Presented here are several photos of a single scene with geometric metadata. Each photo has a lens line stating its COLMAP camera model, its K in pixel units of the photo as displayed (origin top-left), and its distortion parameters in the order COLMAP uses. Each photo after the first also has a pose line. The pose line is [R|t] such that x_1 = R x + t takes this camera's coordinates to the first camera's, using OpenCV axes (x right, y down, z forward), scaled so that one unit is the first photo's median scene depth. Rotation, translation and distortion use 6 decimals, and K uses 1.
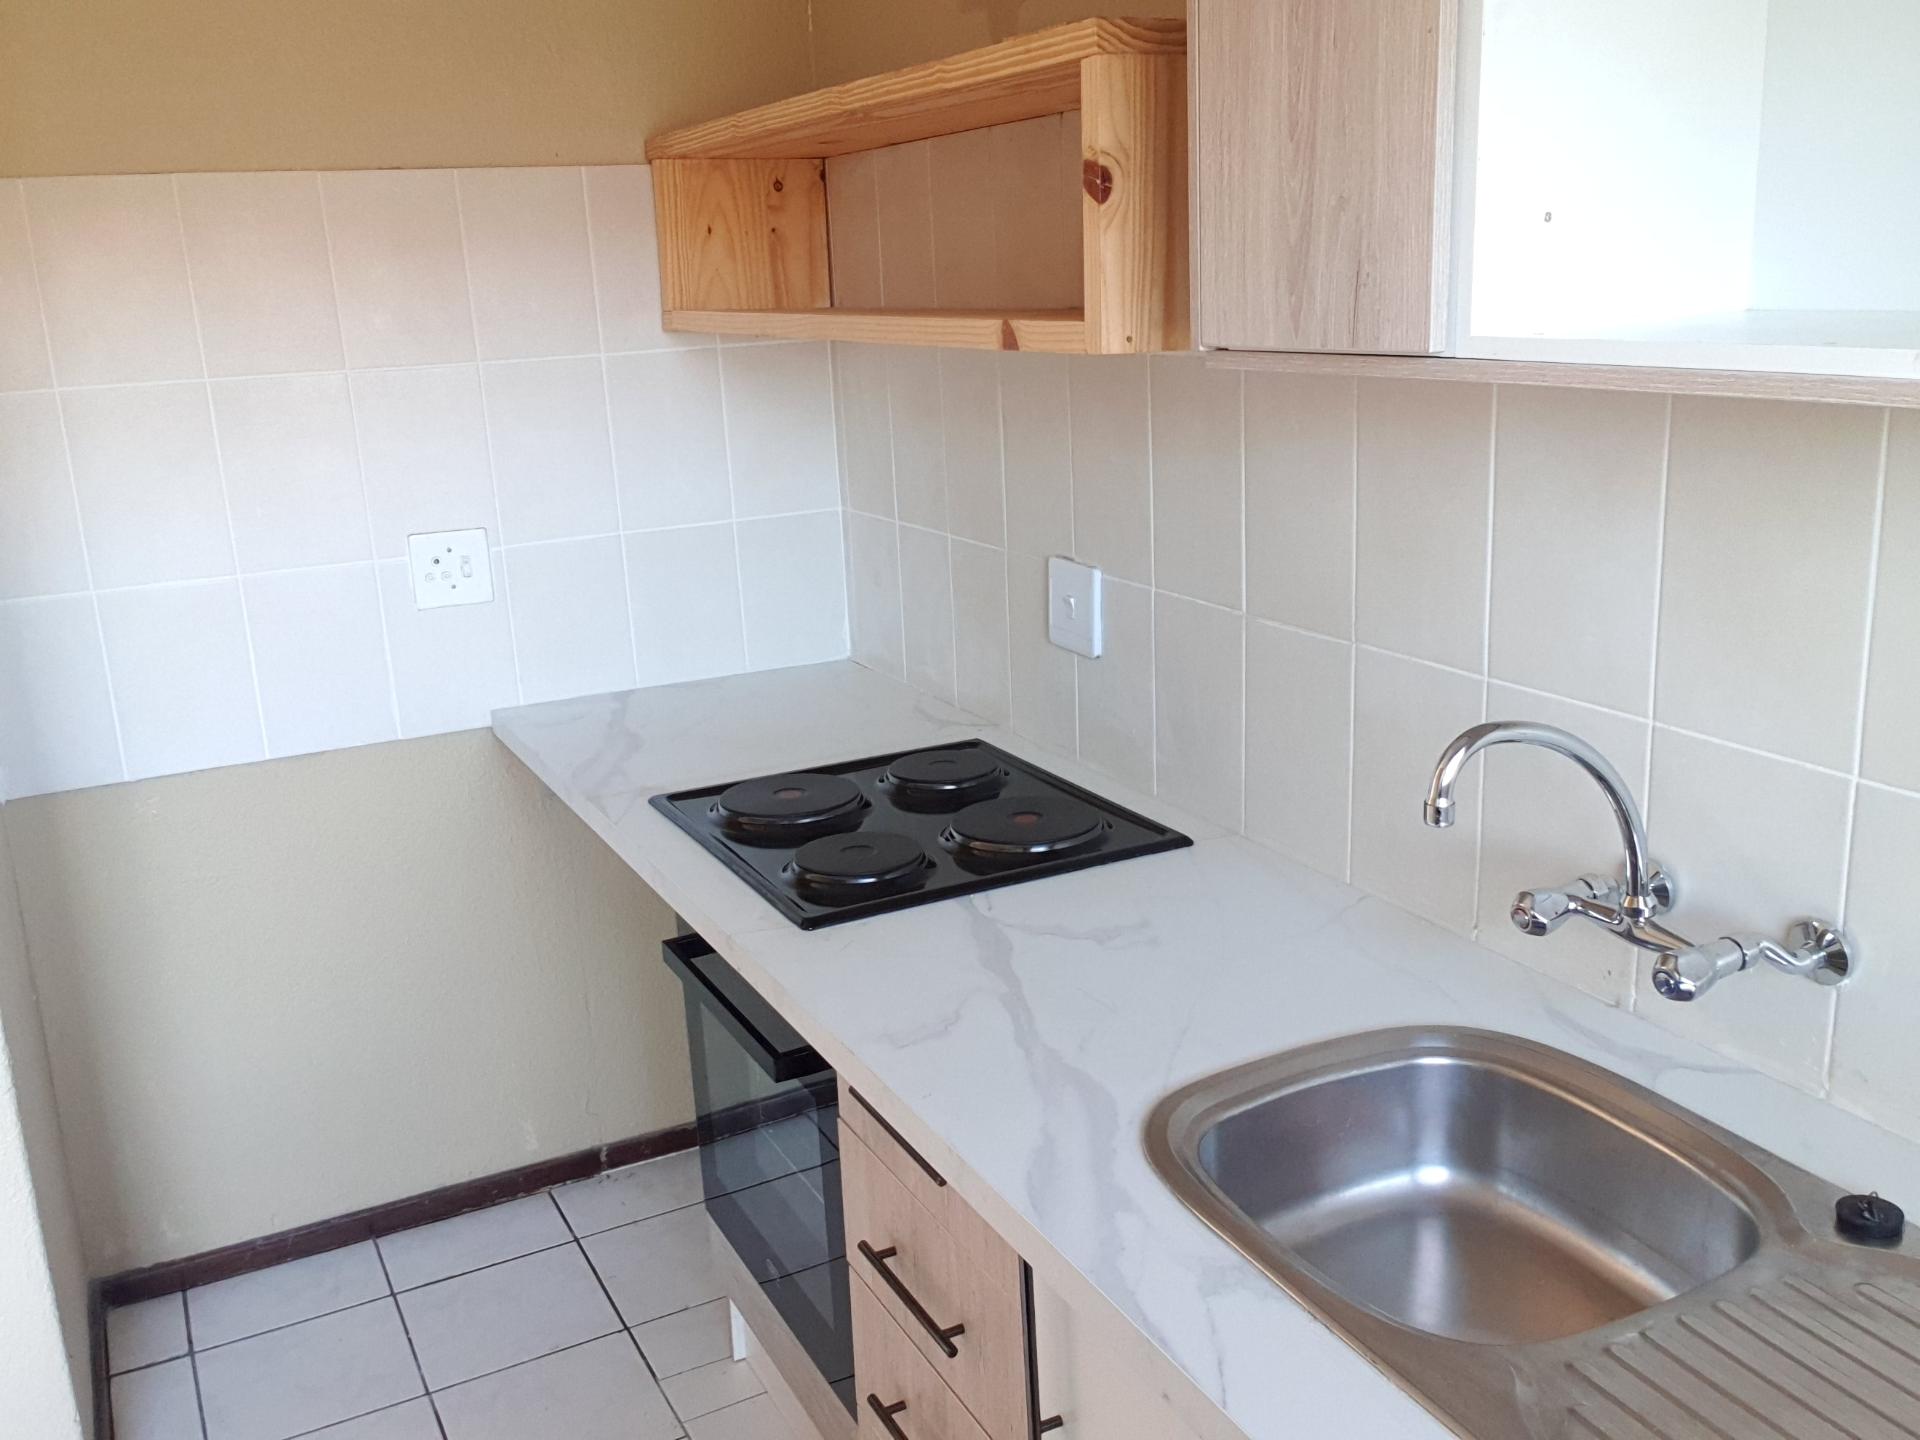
lens RADIAL K [[1723.7, 0, 960.0], [0, 1723.7, 720.0], [0, 0, 1]] dist [0.003333, 0.002159]
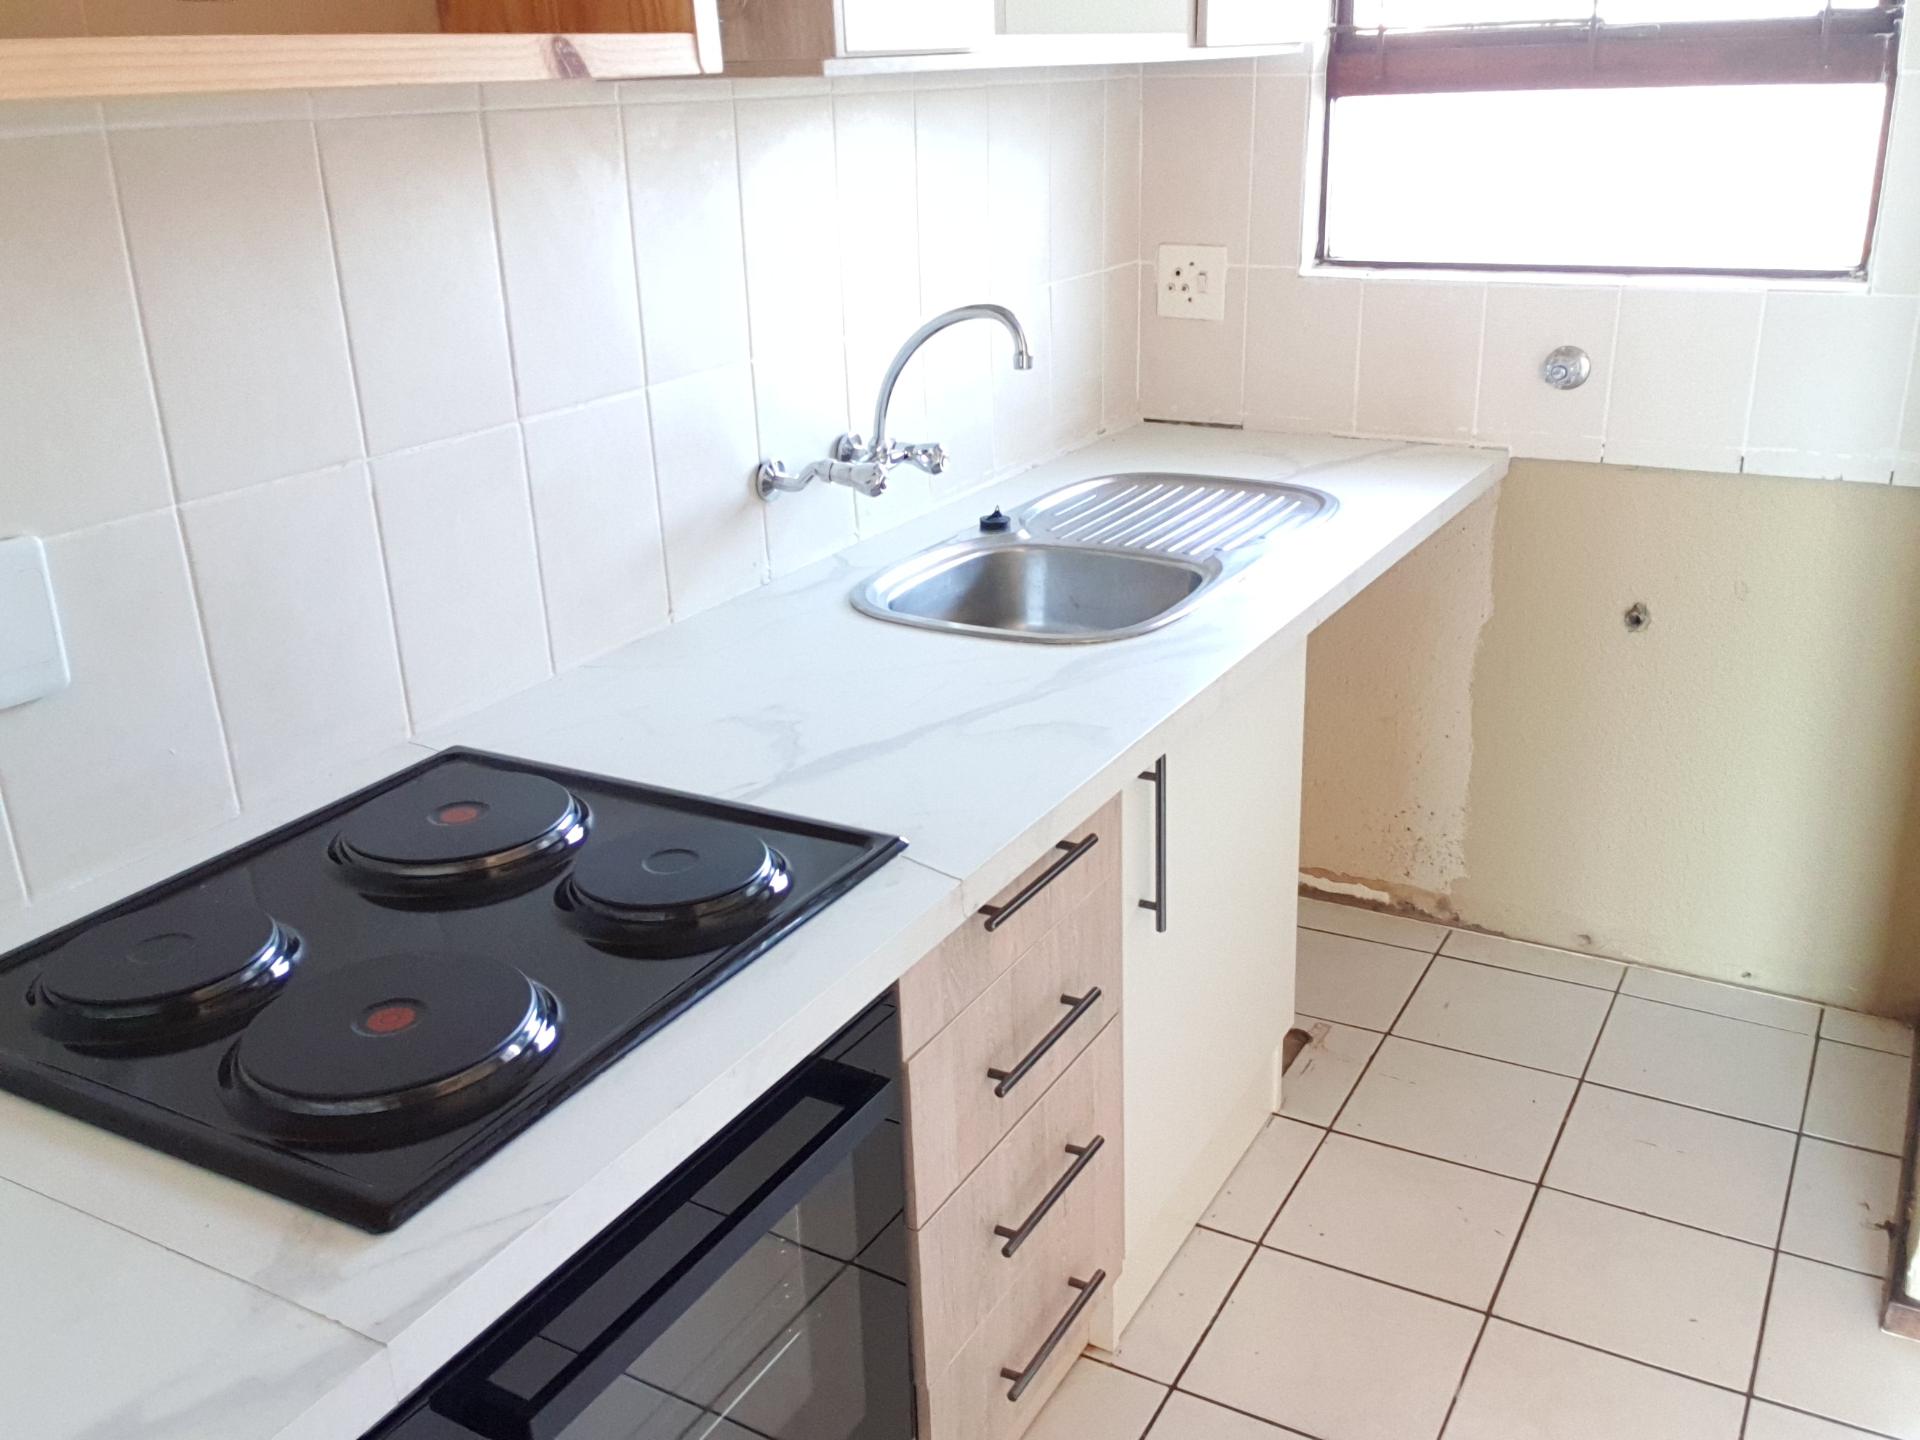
lens RADIAL K [[1723.7, 0, 960.0], [0, 1723.7, 720.0], [0, 0, 1]] dist [0.003333, 0.002159]
pose [[-0.551102, -0.235646, 0.800473, -0.718722], [0.270041, 0.857308, 0.438292, -0.259975], [-0.789535, 0.457704, -0.408830, 1.307012]]
